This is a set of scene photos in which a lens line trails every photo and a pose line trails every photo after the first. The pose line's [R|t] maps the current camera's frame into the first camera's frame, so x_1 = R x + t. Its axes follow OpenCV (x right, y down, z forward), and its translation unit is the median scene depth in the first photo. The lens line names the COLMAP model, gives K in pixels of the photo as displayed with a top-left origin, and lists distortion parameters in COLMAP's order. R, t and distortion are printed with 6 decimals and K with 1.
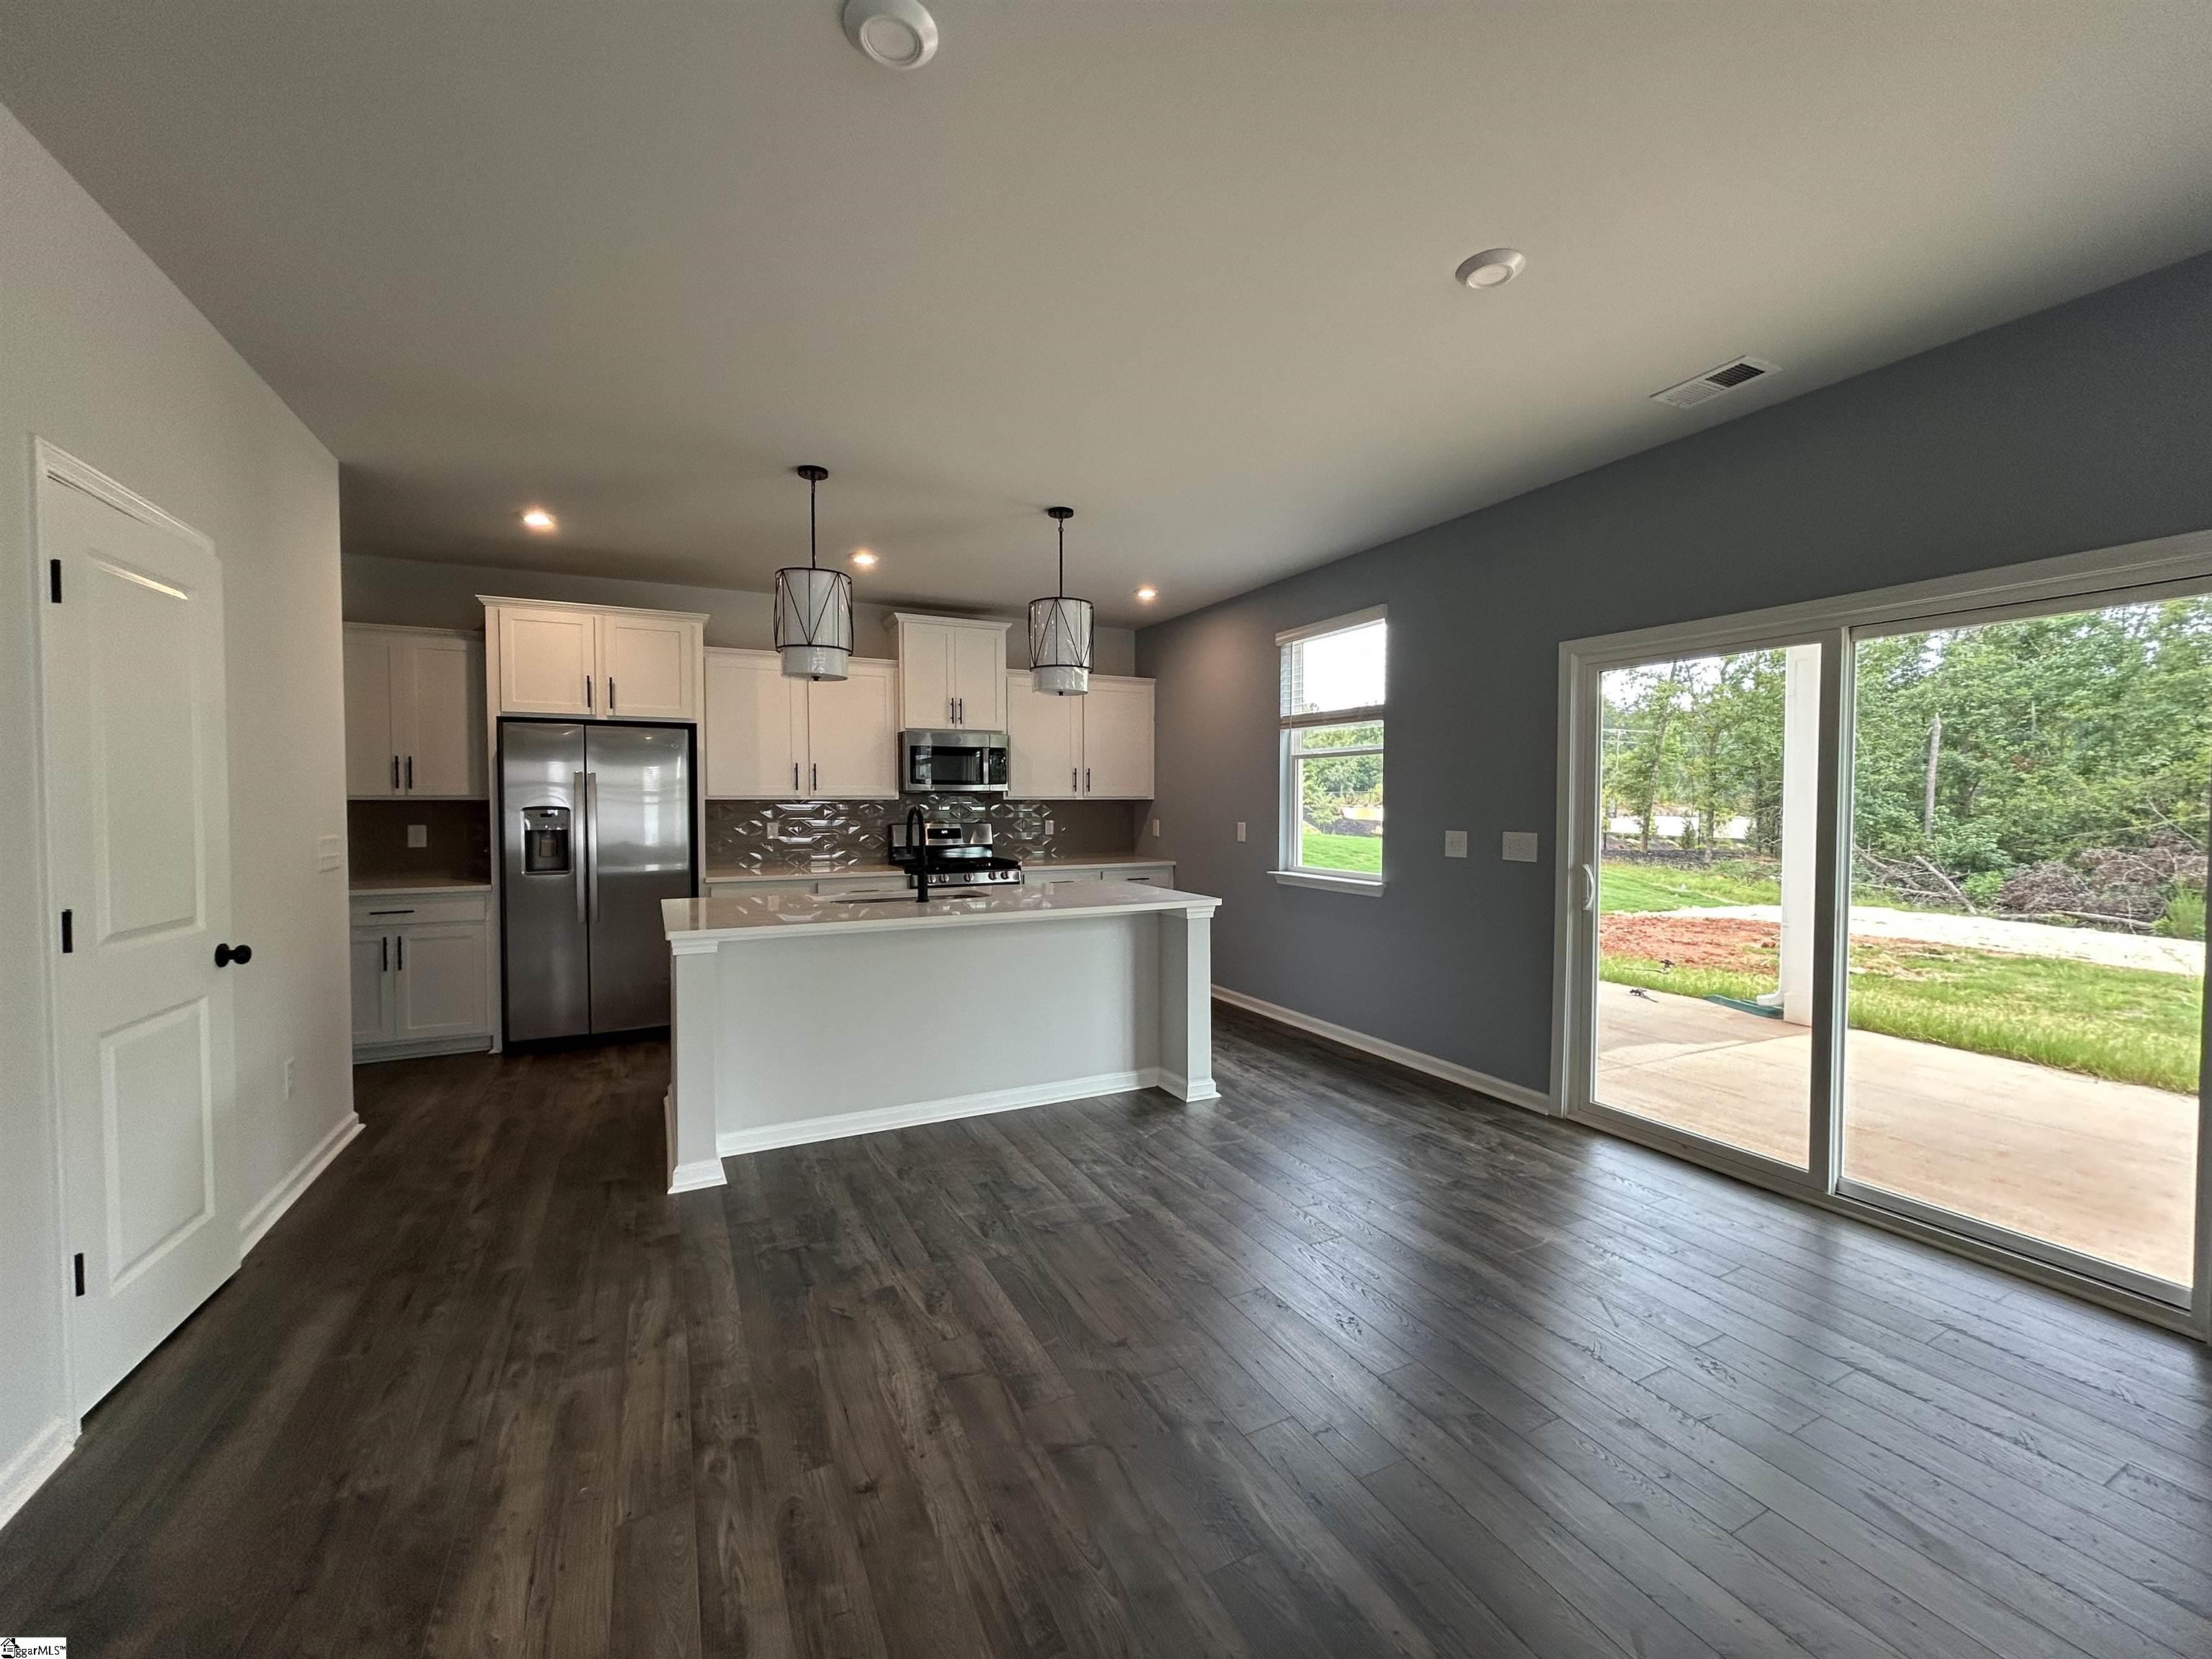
lens RADIAL K [[884.6, 0, 1106.8], [0, 884.6, 823.2], [0, 0, 1]] dist [0.000898, -0.000064]
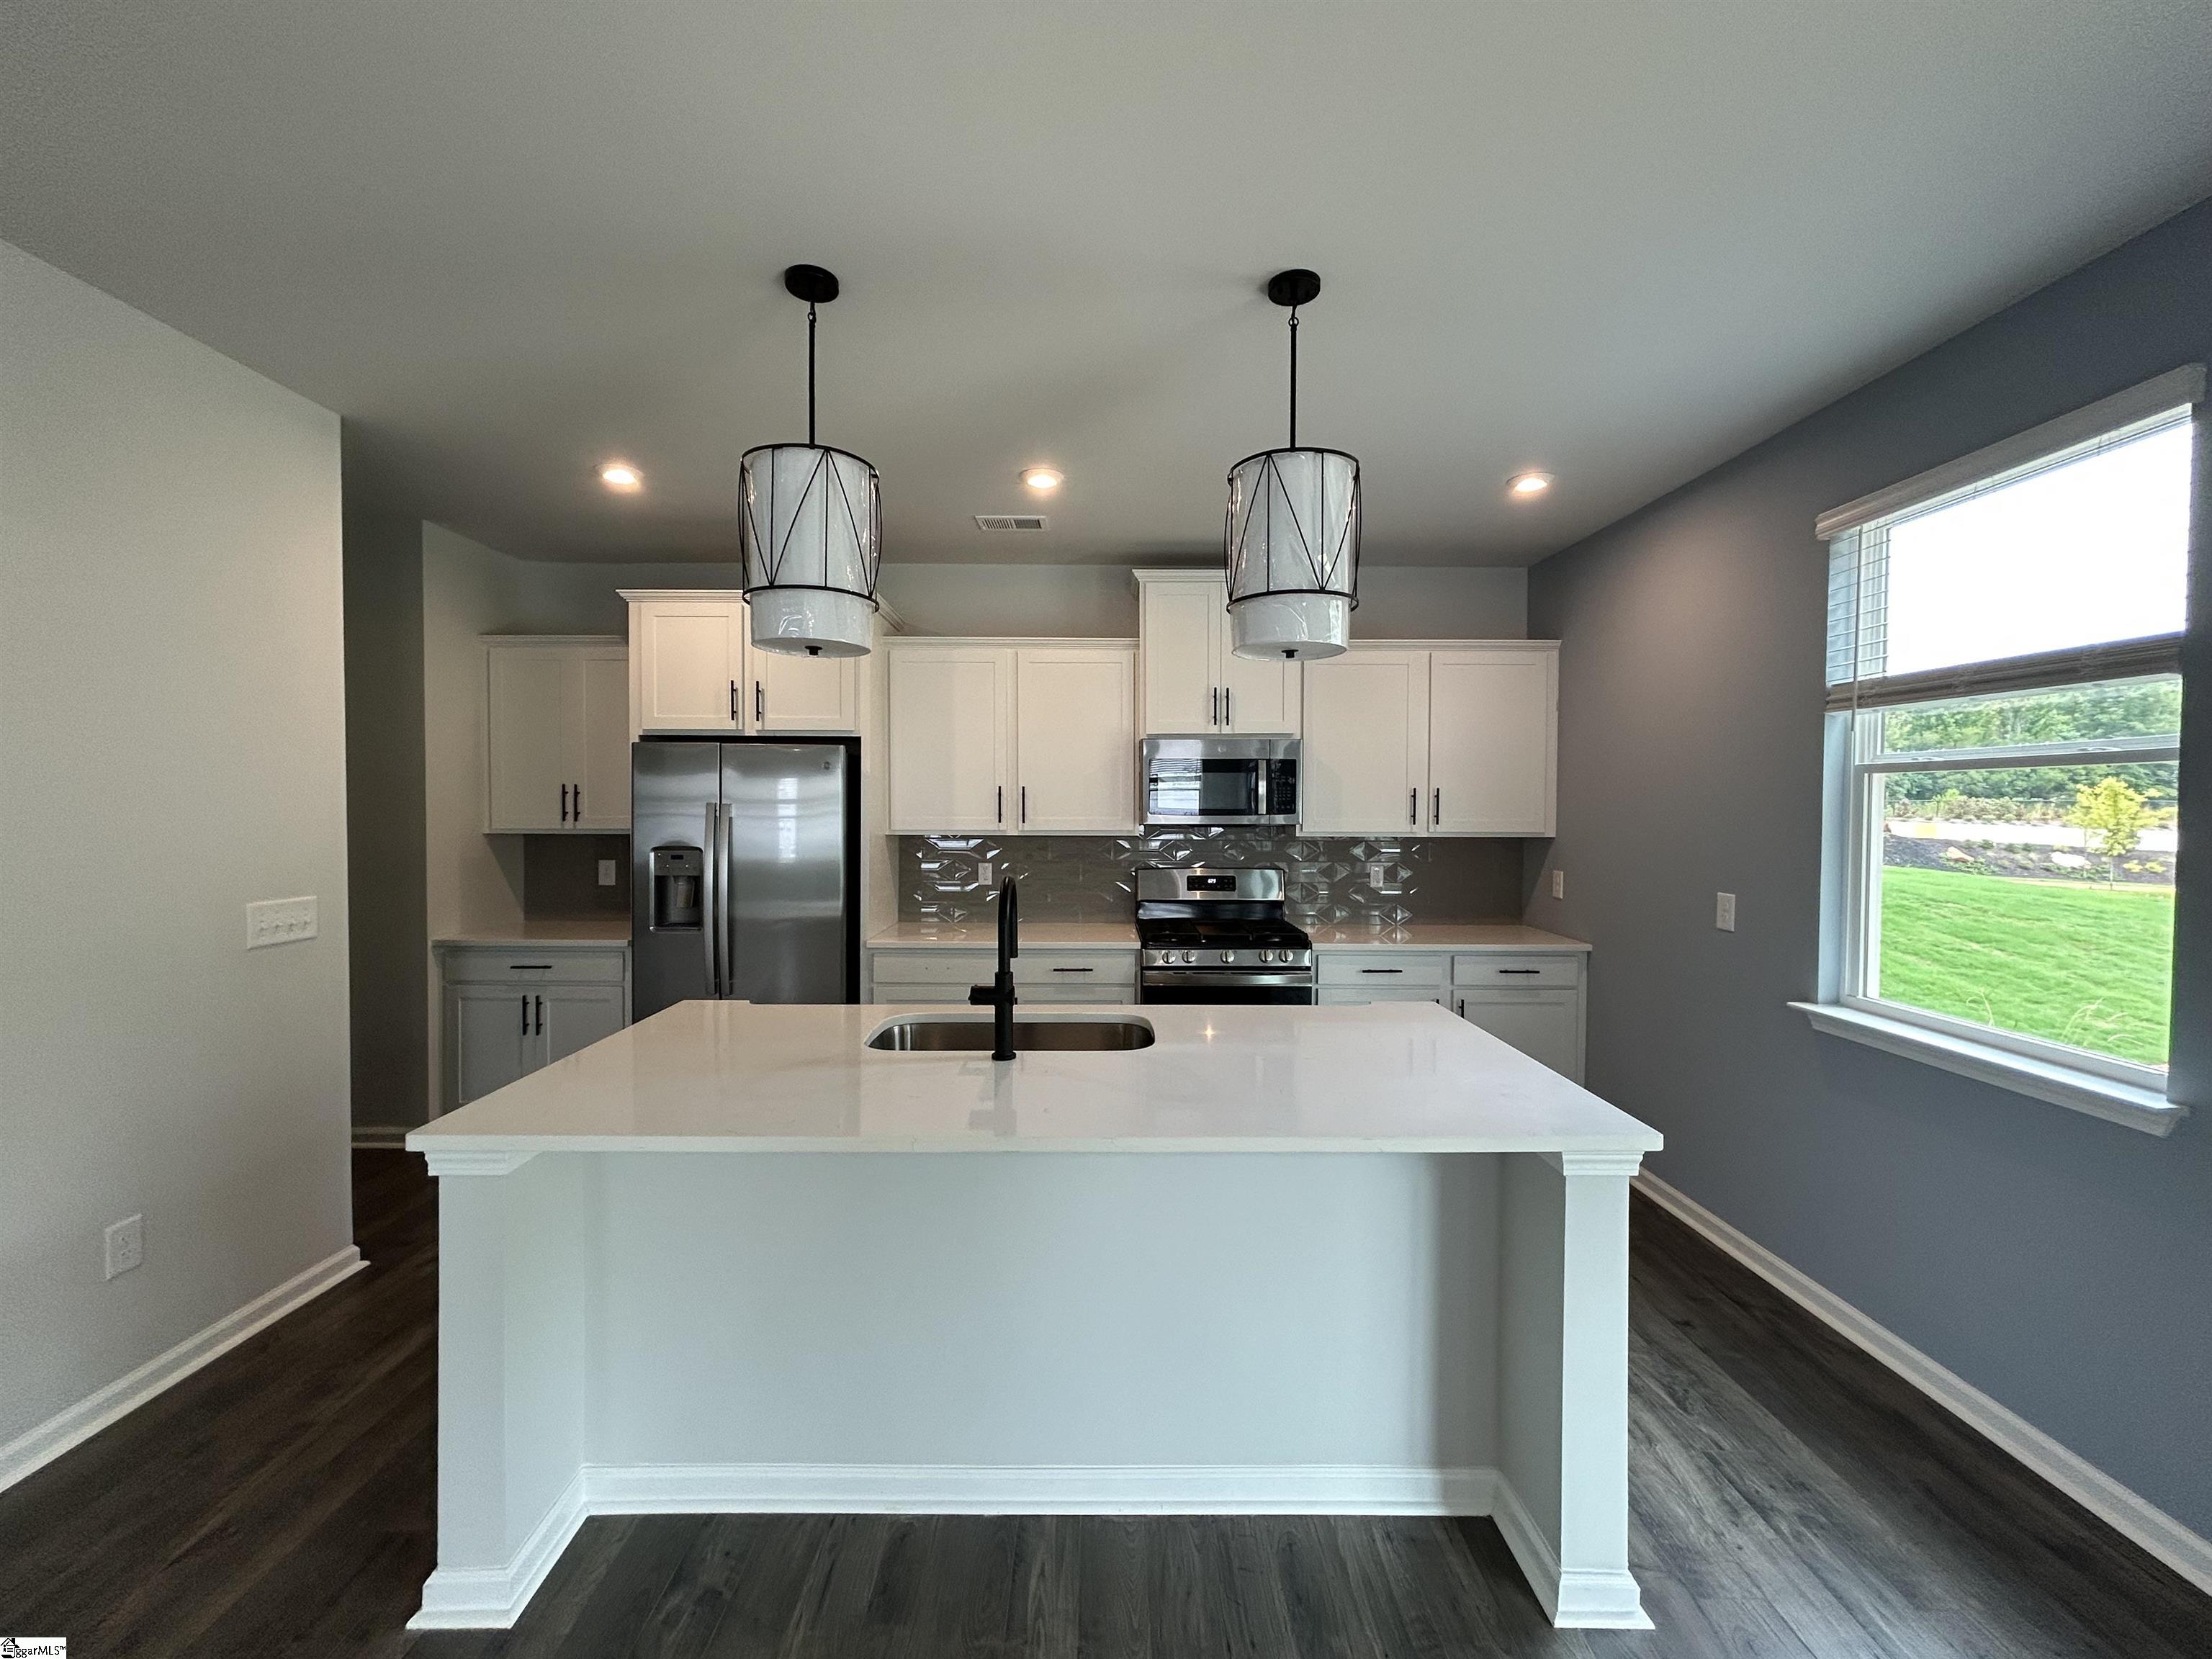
lens RADIAL K [[884.6, 0, 1106.8], [0, 884.6, 823.2], [0, 0, 1]] dist [0.000898, -0.000064]
pose [[0.896001, 0.013497, -0.443846, 0.067057], [-0.016539, 0.999859, -0.002983, -0.042262], [0.443743, 0.010014, 0.896098, 0.441654]]
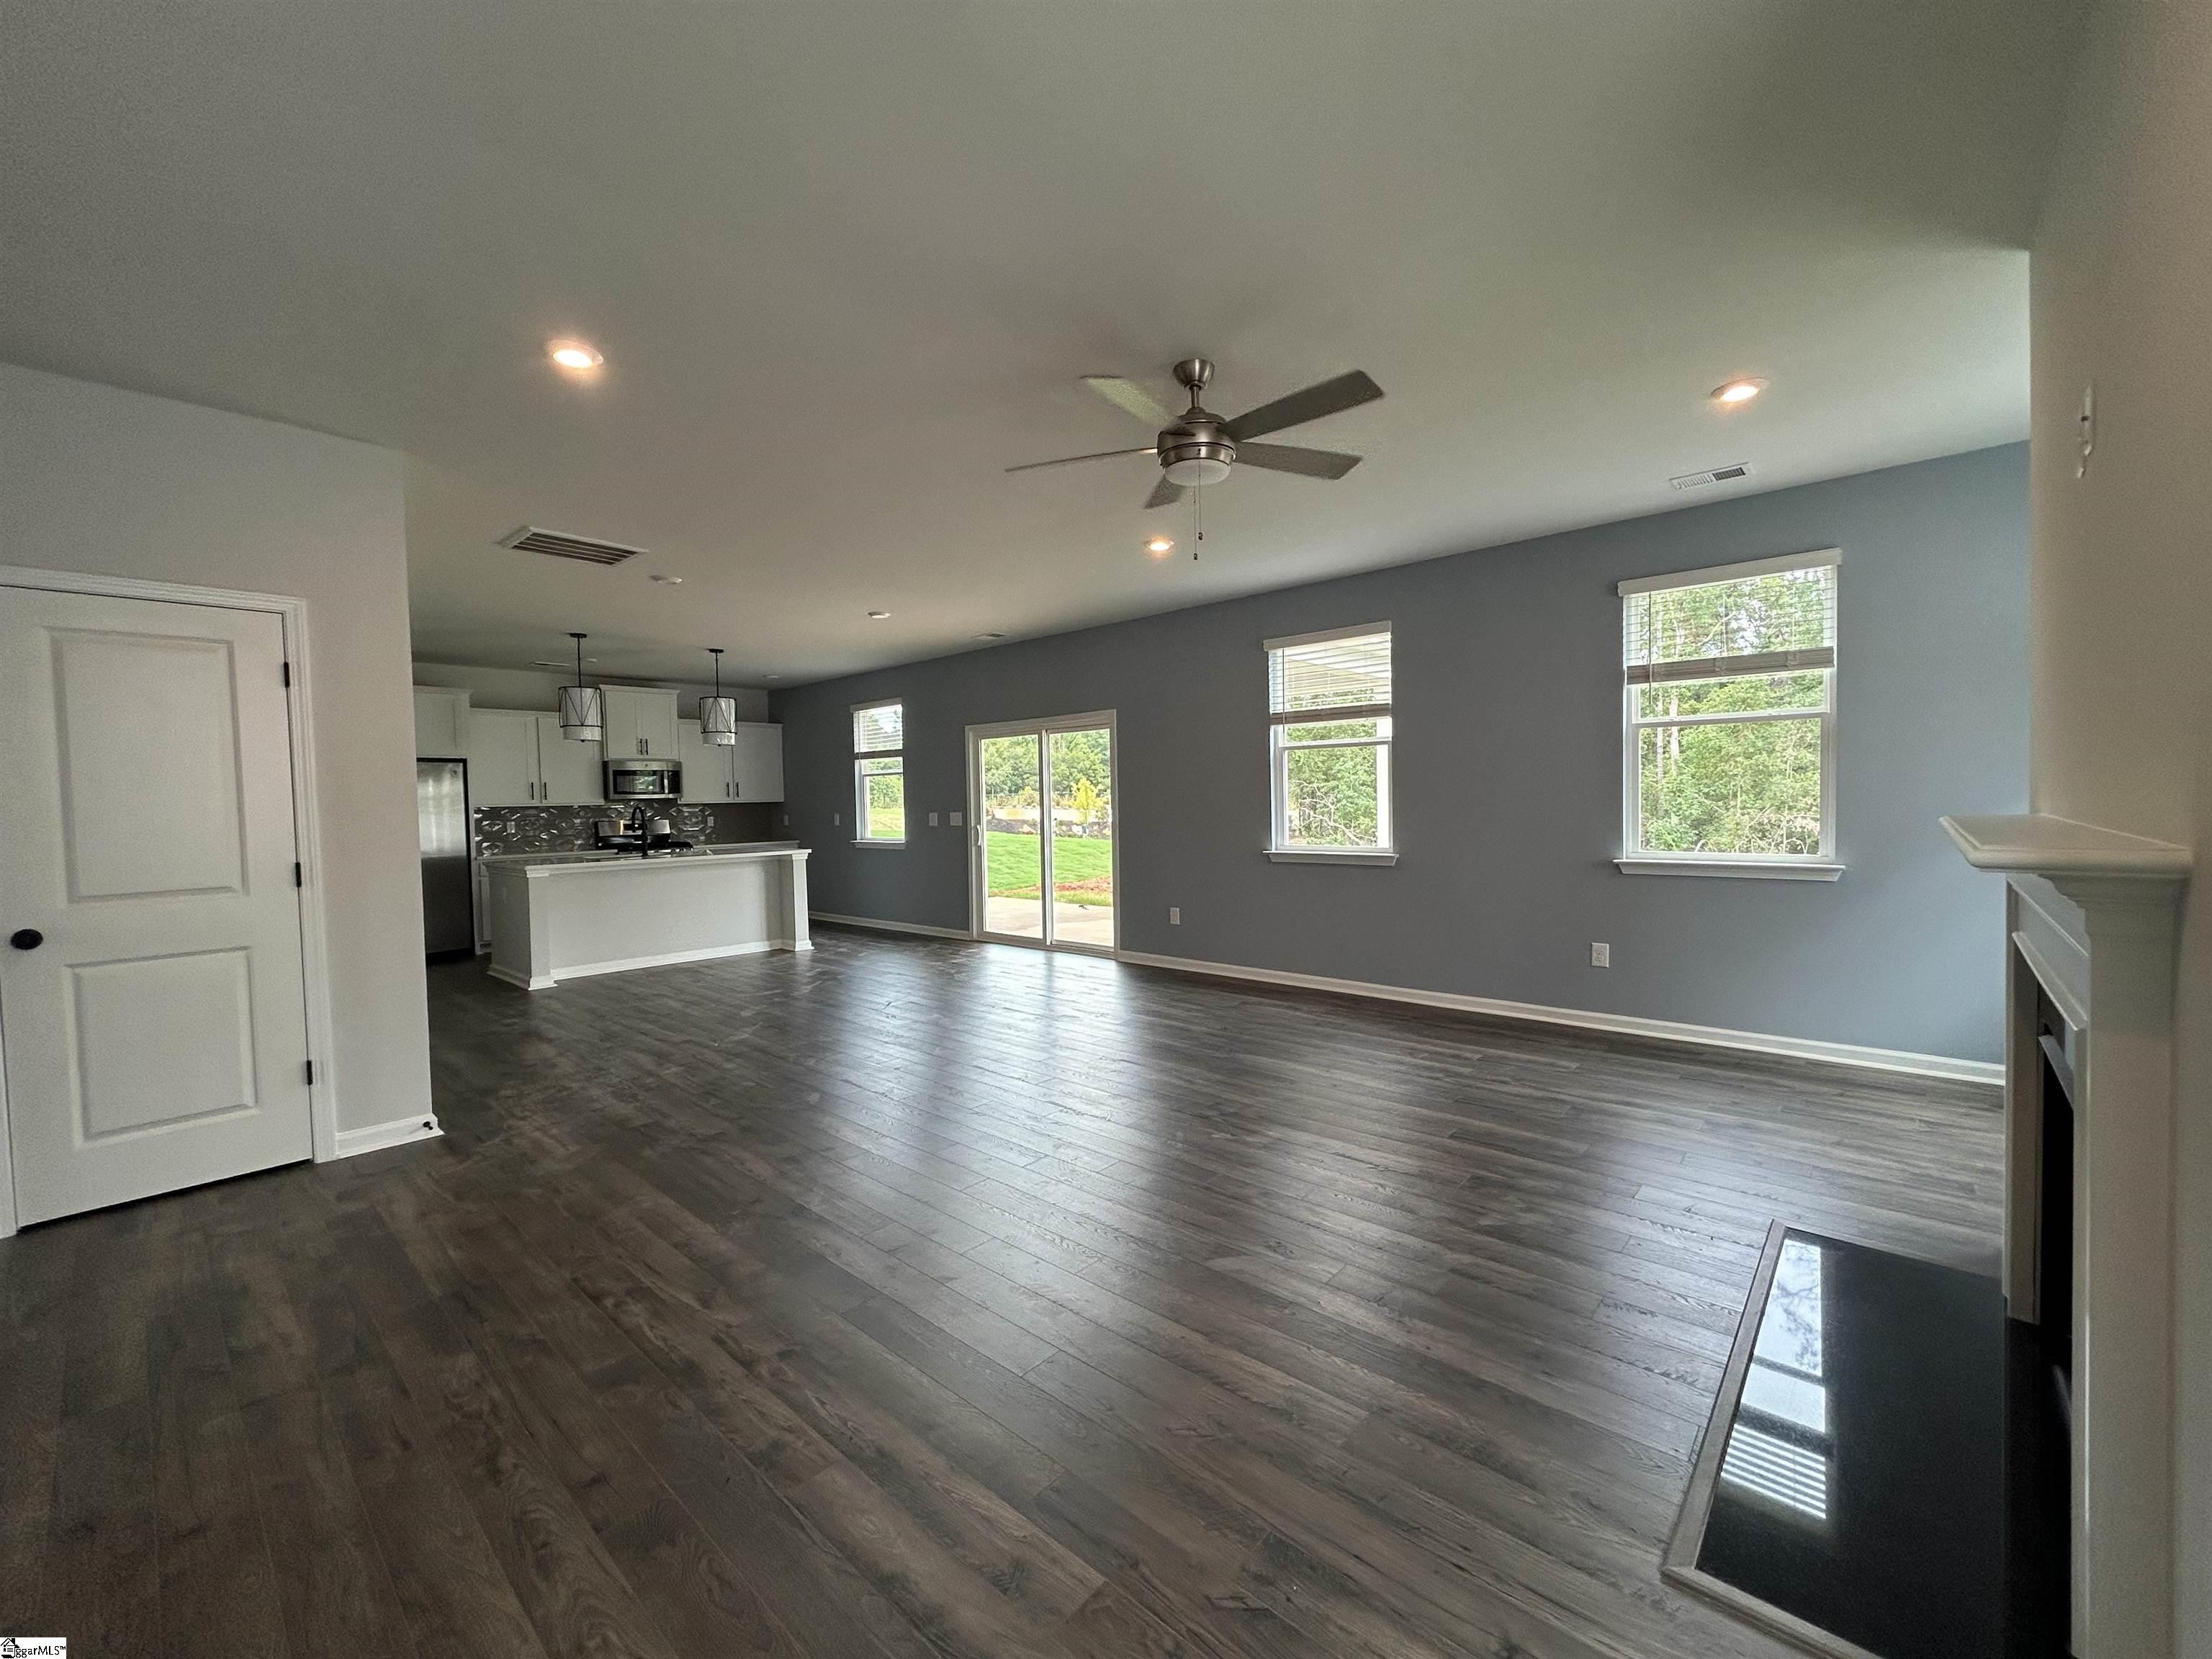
lens RADIAL K [[884.6, 0, 1106.8], [0, 884.6, 823.2], [0, 0, 1]] dist [0.000898, -0.000064]
pose [[0.931516, -0.029881, 0.362470, 0.024386], [0.031361, 0.999506, 0.001803, 0.035980], [-0.362345, 0.009688, 0.931994, -0.913323]]
